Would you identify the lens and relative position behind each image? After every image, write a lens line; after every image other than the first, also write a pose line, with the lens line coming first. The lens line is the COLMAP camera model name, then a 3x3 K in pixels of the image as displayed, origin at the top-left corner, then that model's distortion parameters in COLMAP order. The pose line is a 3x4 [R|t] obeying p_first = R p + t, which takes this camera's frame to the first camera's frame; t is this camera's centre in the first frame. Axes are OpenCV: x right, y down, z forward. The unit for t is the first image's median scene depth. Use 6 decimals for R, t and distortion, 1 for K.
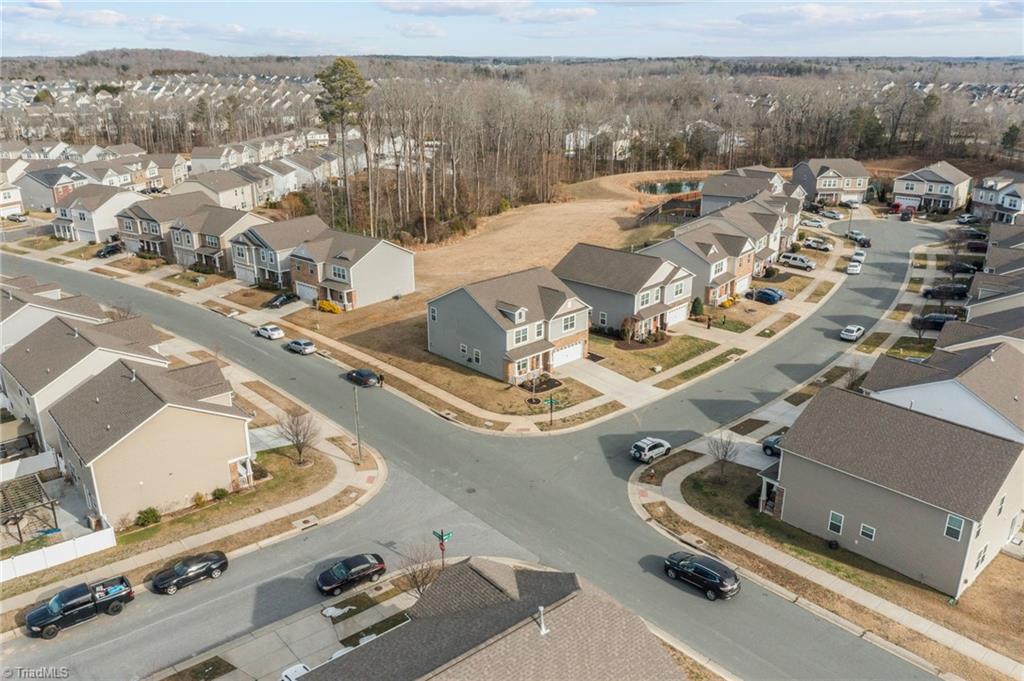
lens RADIAL K [[799.9, 0, 509.3], [0, 799.9, 340.8], [0, 0, 1]] dist [-0.024979, 0.003723]
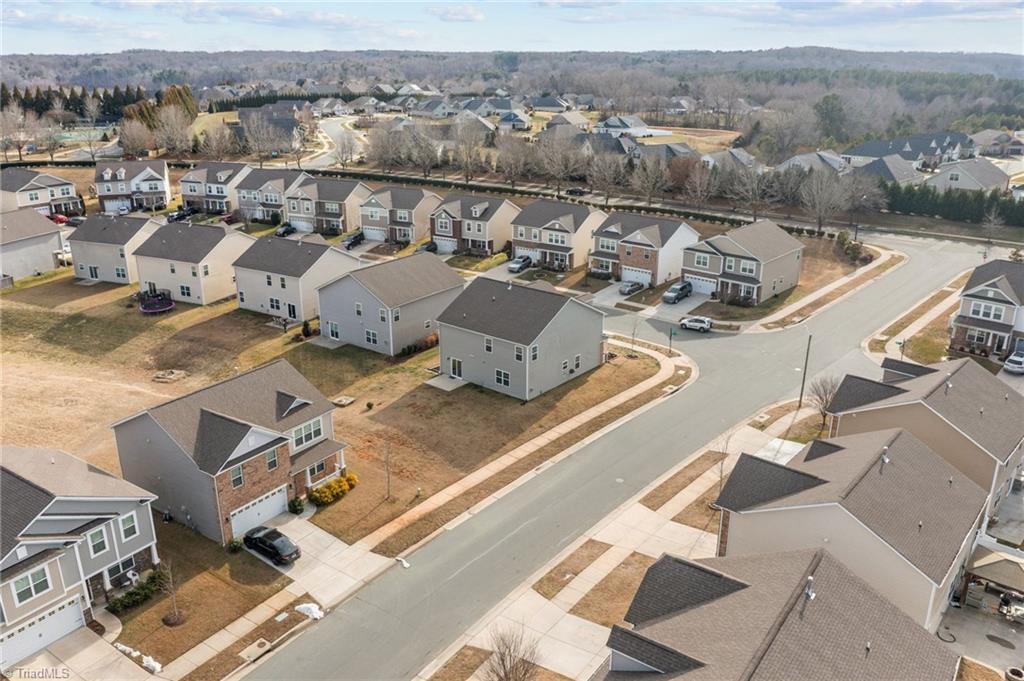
lens RADIAL K [[799.9, 0, 509.9], [0, 799.9, 340.1], [0, 0, 1]] dist [-0.024979, 0.003723]
pose [[-0.105105, -0.335054, 0.936318, -0.866983], [0.332523, 0.875498, 0.350617, -0.345809], [-0.937220, 0.348199, 0.019394, 0.967589]]
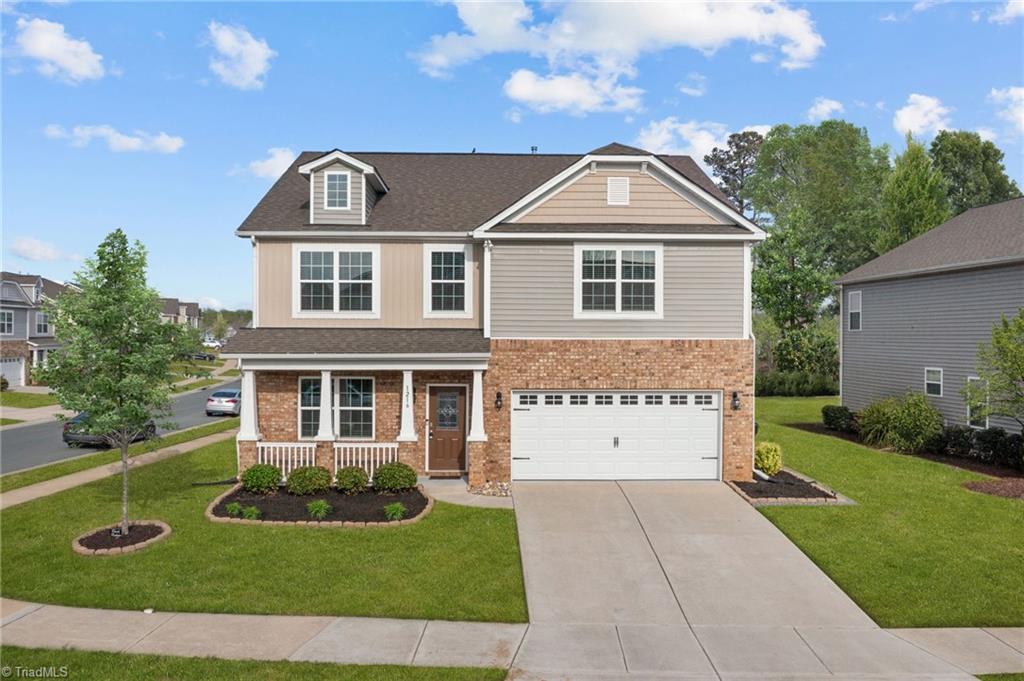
lens RADIAL K [[799.9, 0, 512.9], [0, 799.9, 339.6], [0, 0, 1]] dist [-0.024979, 0.003723]
pose [[0.738483, 0.004298, -0.674259, 0.186488], [-0.229280, 0.941992, -0.245115, 0.048826], [0.634093, 0.335608, 0.696630, 0.780506]]
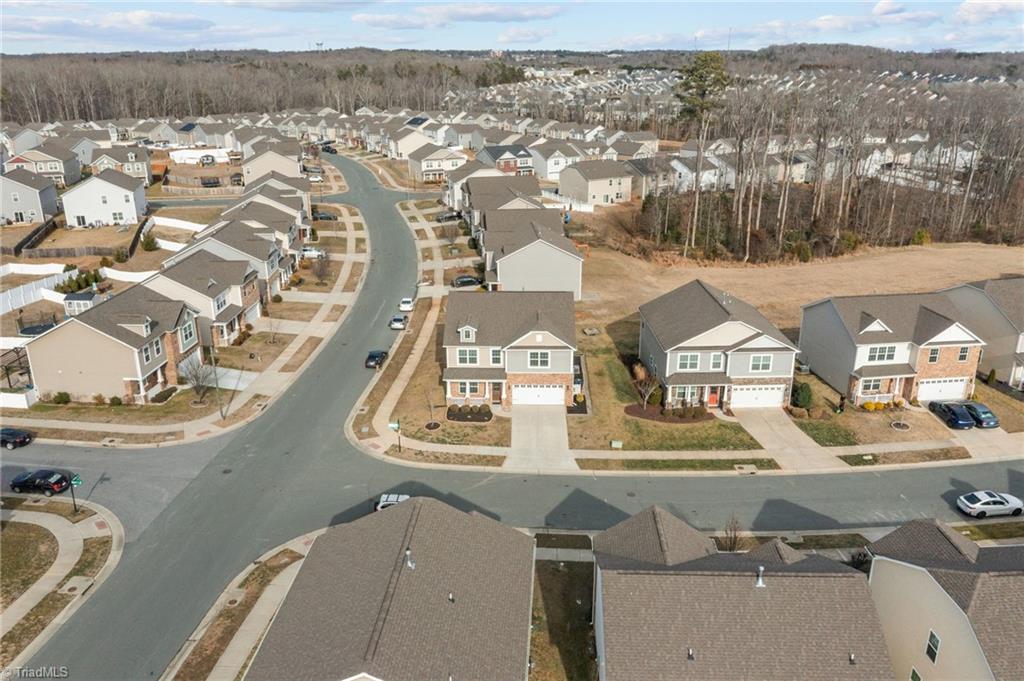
lens RADIAL K [[799.9, 0, 510.5], [0, 799.9, 339.9], [0, 0, 1]] dist [-0.024979, 0.003723]
pose [[0.700649, 0.237562, -0.672797, 0.585658], [-0.234710, 0.967205, 0.097090, -0.110829], [0.673797, 0.089886, 0.733429, 0.322901]]
